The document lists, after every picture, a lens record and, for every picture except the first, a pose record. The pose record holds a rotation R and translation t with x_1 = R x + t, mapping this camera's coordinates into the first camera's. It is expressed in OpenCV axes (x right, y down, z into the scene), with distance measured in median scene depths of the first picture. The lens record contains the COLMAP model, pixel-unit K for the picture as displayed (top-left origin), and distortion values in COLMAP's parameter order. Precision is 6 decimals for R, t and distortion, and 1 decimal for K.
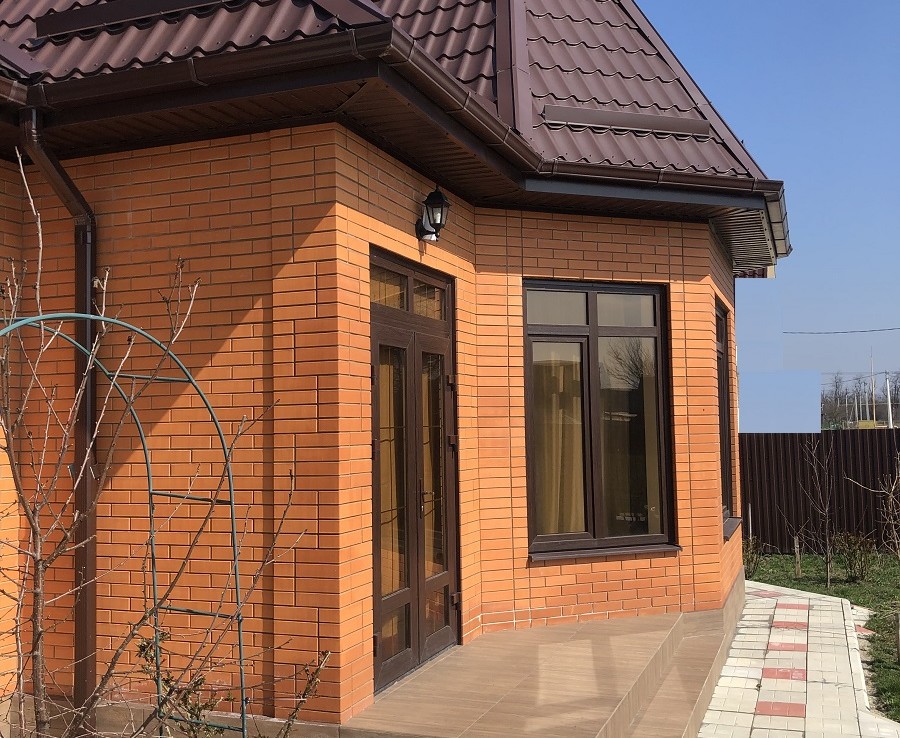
lens RADIAL K [[985.4, 0, 448.0], [0, 985.4, 361.8], [0, 0, 1]] dist [0.014459, 0.000000]
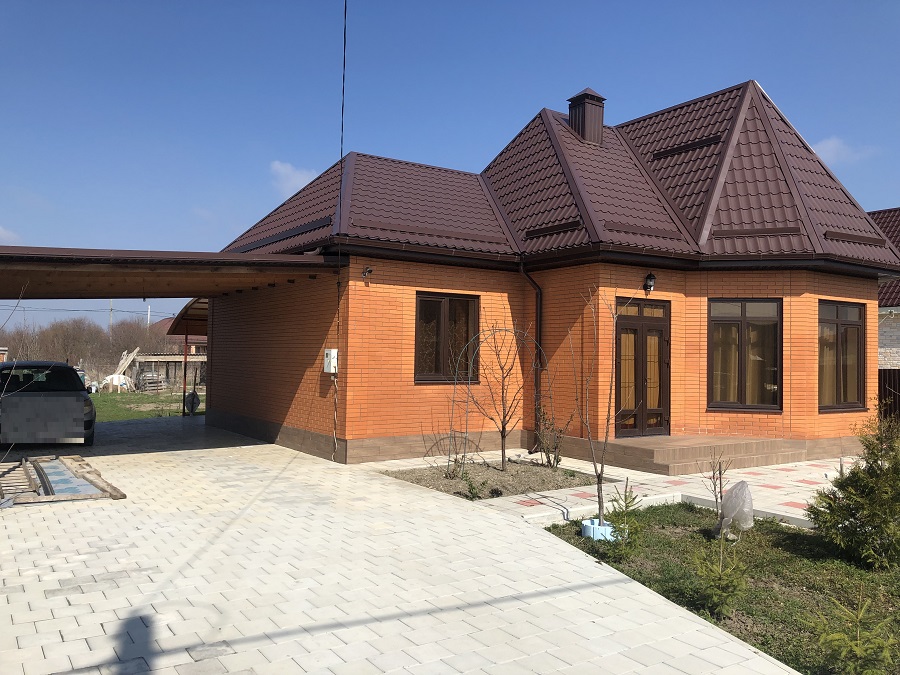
lens RADIAL K [[735.7, 0, 449.8], [0, 735.7, 337.7], [0, 0, 1]] dist [-0.001106, -0.002339]
pose [[0.803634, 0.014553, -0.594945, 0.681708], [0.007436, 0.999377, 0.034491, -0.055646], [0.595077, -0.032142, 0.803026, -0.924219]]
